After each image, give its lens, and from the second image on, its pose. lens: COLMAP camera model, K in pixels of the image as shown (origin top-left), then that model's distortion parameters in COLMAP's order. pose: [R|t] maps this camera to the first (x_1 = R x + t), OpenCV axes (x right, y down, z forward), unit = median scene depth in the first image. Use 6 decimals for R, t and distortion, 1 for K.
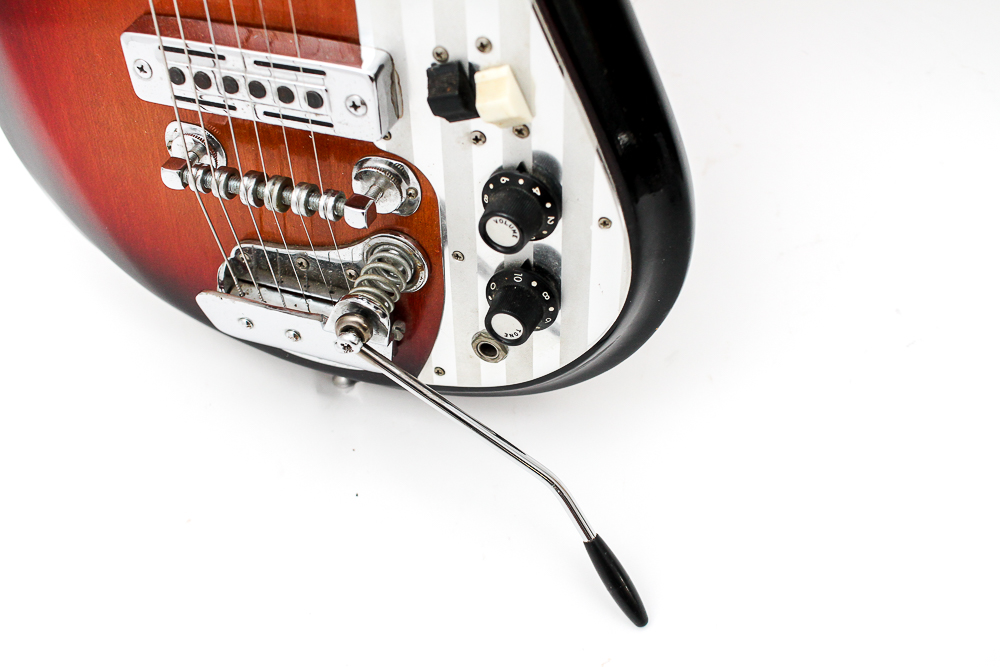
lens RADIAL K [[1159.5, 0, 492.7], [0, 1159.5, 333.6], [0, 0, 1]] dist [-0.129079, 0.000000]
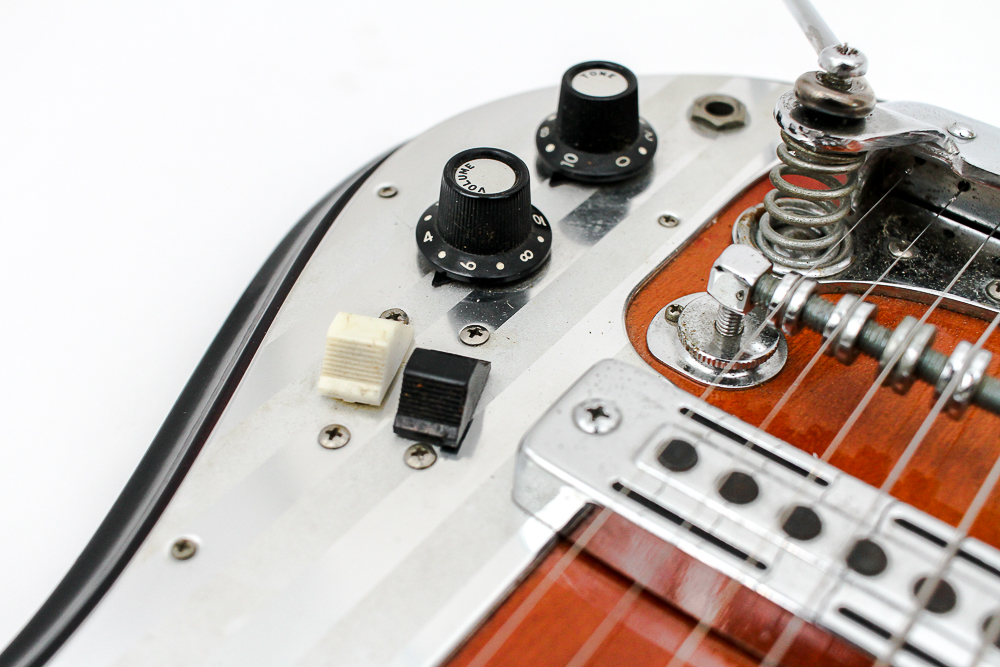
lens RADIAL K [[1159.5, 0, 498.4], [0, 1159.5, 336.2], [0, 0, 1]] dist [-0.129079, 0.000000]
pose [[-0.705033, -0.140875, 0.695042, -0.402882], [0.266309, -0.960937, 0.075369, -0.199638], [0.657273, 0.238234, 0.715008, 0.564325]]
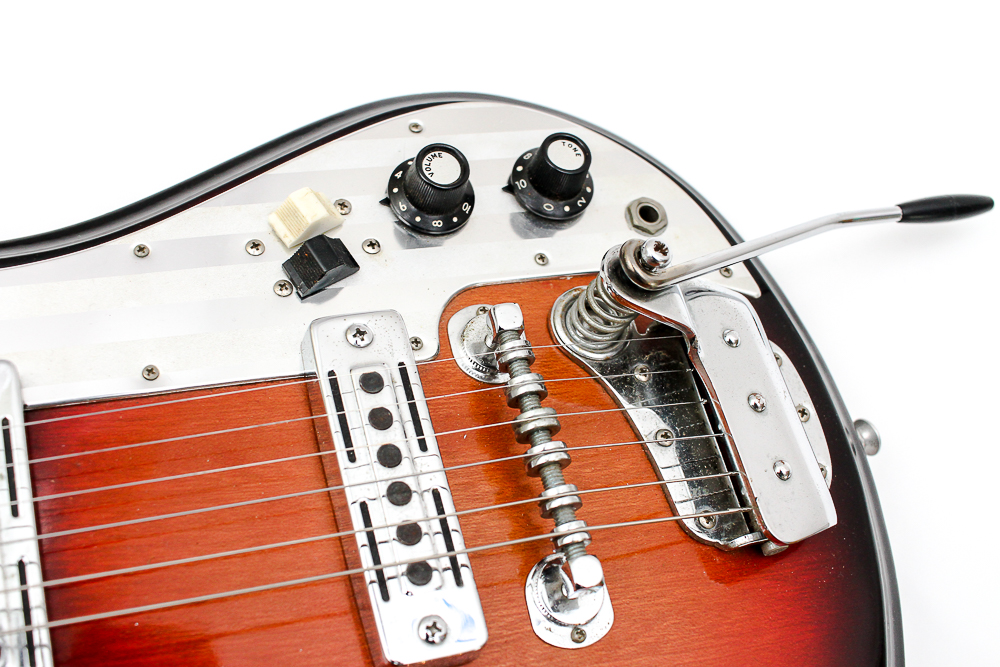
lens RADIAL K [[1159.5, 0, 504.4], [0, 1159.5, 338.7], [0, 0, 1]] dist [-0.129079, 0.000000]
pose [[-0.296603, -0.642425, 0.706623, -0.709198], [0.785523, -0.584917, -0.202055, 0.054604], [0.543121, 0.495139, 0.678128, 0.443137]]
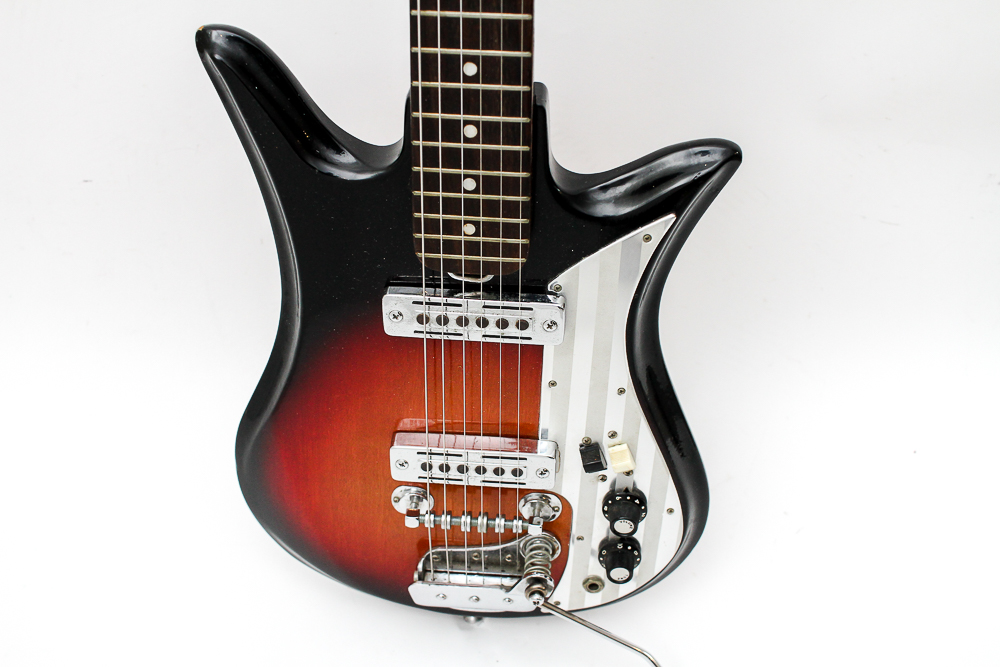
lens RADIAL K [[1159.5, 0, 499.7], [0, 1159.5, 338.6], [0, 0, 1]] dist [-0.129079, 0.000000]
pose [[0.952860, -0.128177, 0.275007, -0.618537], [0.162935, 0.980772, -0.107422, -0.206182], [-0.255950, 0.147166, 0.955422, -0.722102]]
